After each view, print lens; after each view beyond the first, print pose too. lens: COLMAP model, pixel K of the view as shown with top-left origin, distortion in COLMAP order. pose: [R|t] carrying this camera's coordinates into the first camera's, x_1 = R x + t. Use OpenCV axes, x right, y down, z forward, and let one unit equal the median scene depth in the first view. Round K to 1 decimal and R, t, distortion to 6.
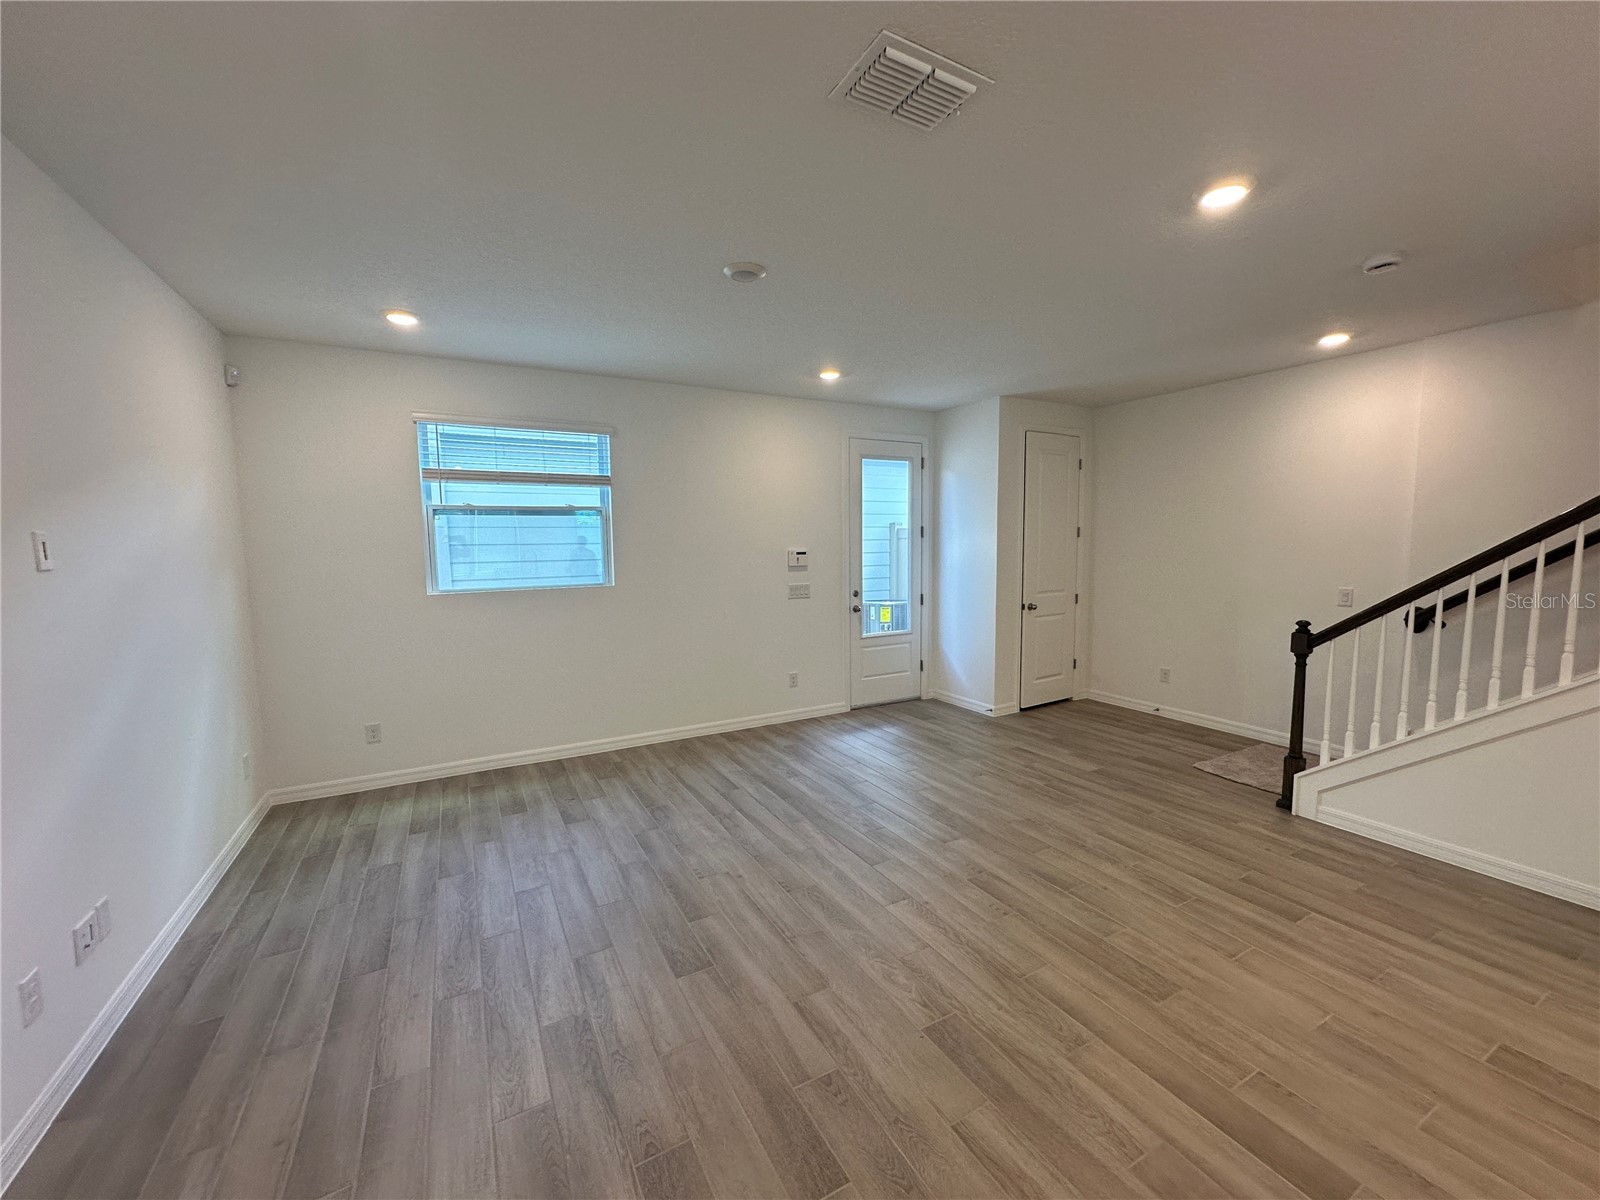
lens RADIAL K [[636.8, 0, 800.5], [0, 636.8, 598.1], [0, 0, 1]] dist [-0.000104, 0.000025]
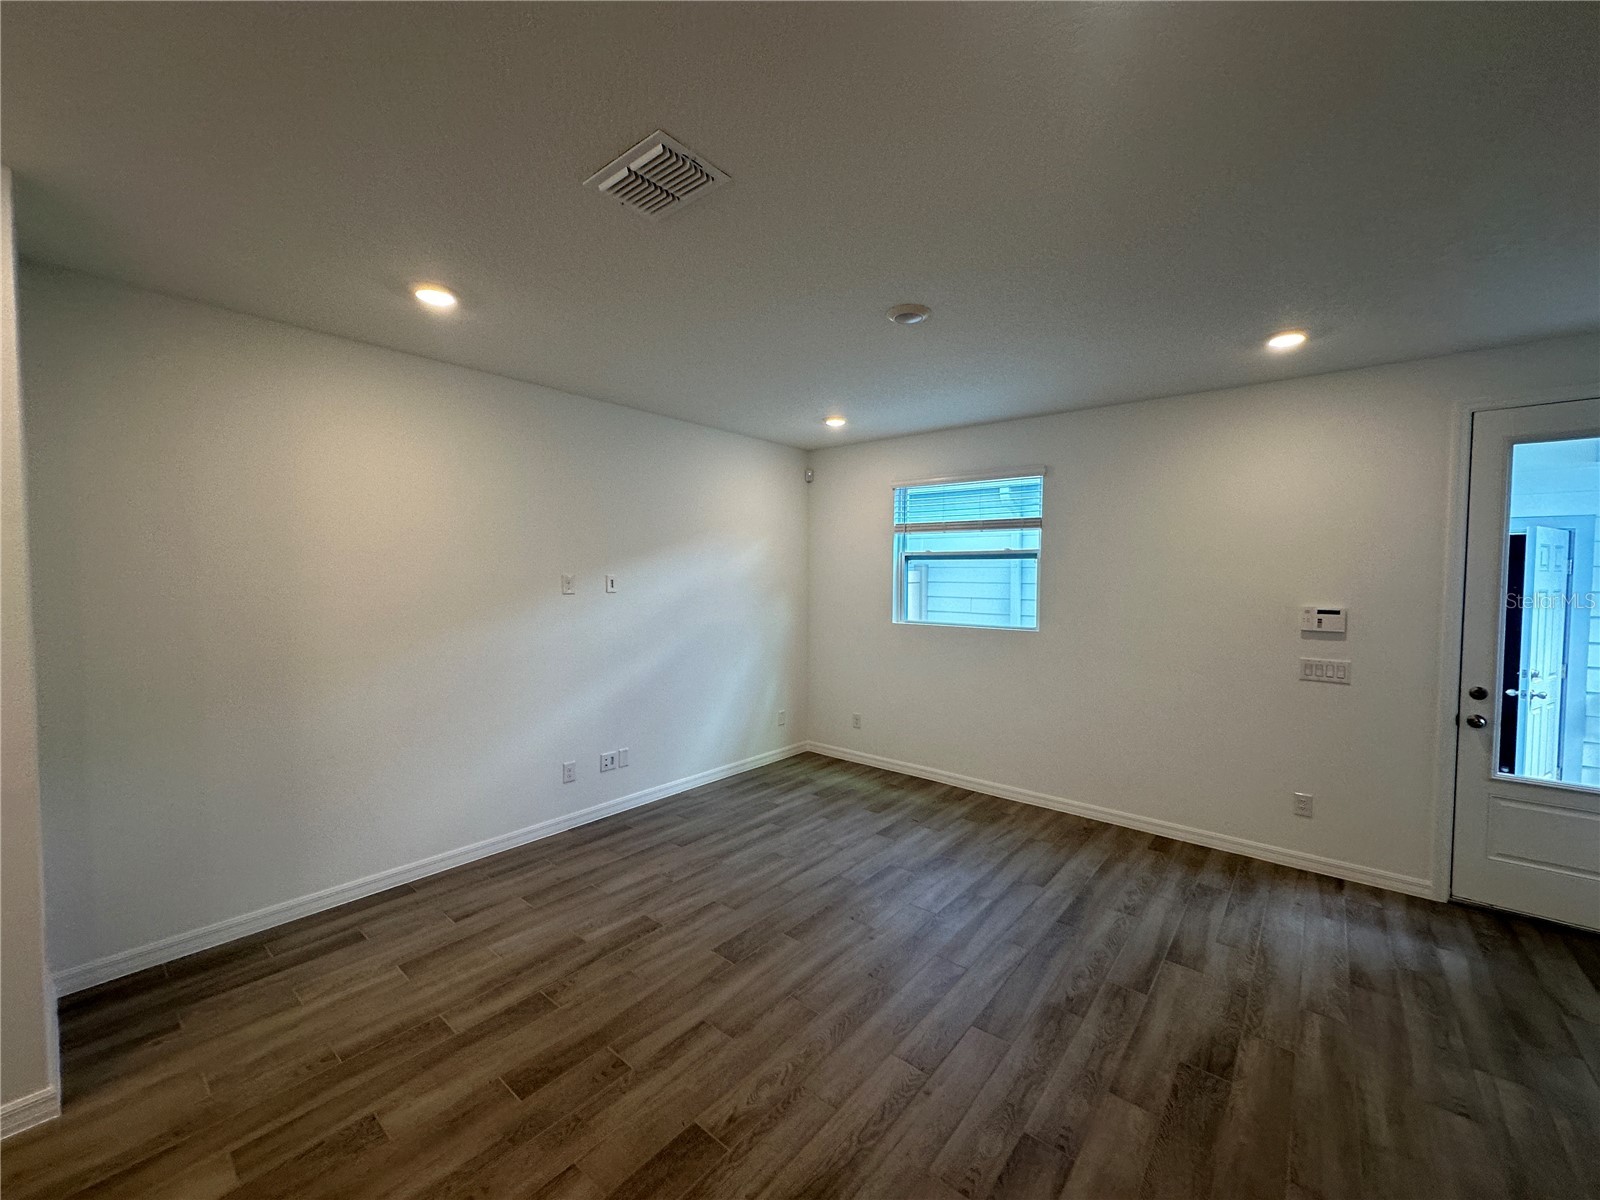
lens RADIAL K [[636.8, 0, 800.7], [0, 636.8, 600.5], [0, 0, 1]] dist [-0.000104, 0.000025]
pose [[0.365897, 0.055136, -0.929021, 0.533709], [-0.097358, 0.995034, 0.020710, -0.059220], [0.925549, 0.082870, 0.369447, 0.365870]]
